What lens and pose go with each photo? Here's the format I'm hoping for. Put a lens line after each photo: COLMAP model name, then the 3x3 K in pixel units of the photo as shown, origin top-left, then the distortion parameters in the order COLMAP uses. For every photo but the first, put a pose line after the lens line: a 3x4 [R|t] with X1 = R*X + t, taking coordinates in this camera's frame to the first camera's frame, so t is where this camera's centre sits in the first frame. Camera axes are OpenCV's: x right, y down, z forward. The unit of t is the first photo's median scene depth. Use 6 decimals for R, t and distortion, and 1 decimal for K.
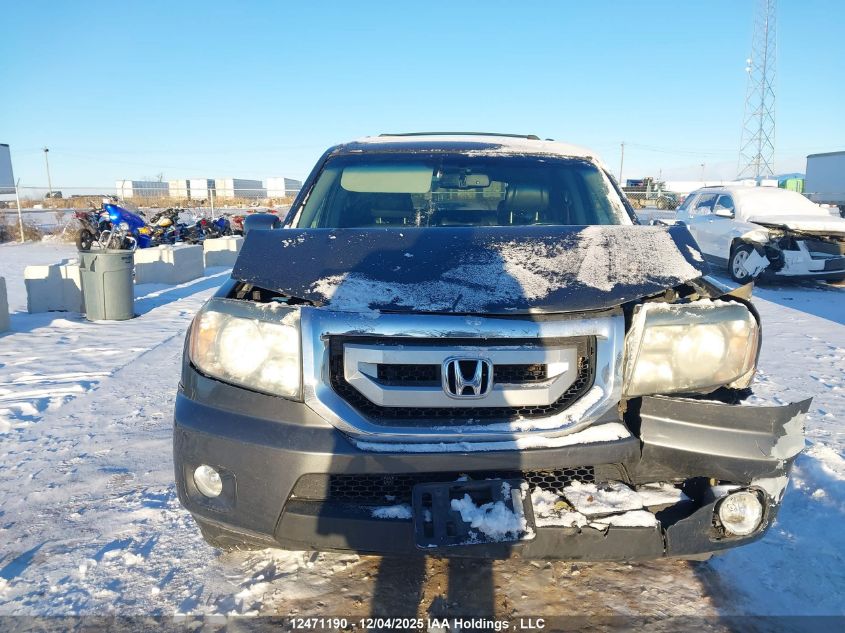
lens RADIAL K [[664.6, 0, 422.5], [0, 664.6, 316.5], [0, 0, 1]] dist [0.072465, -0.079338]
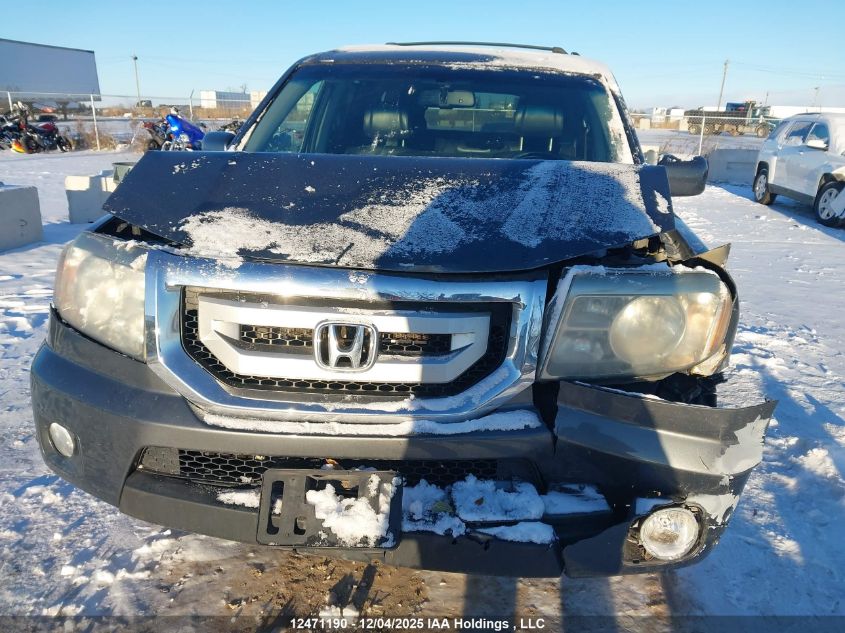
lens RADIAL K [[664.6, 0, 422.5], [0, 664.6, 316.5], [0, 0, 1]] dist [0.072465, -0.079338]
pose [[0.992399, 0.061154, -0.106793, 0.221912], [-0.048492, 0.991903, 0.117374, -0.040784], [0.113106, -0.111303, 0.987329, 0.178790]]
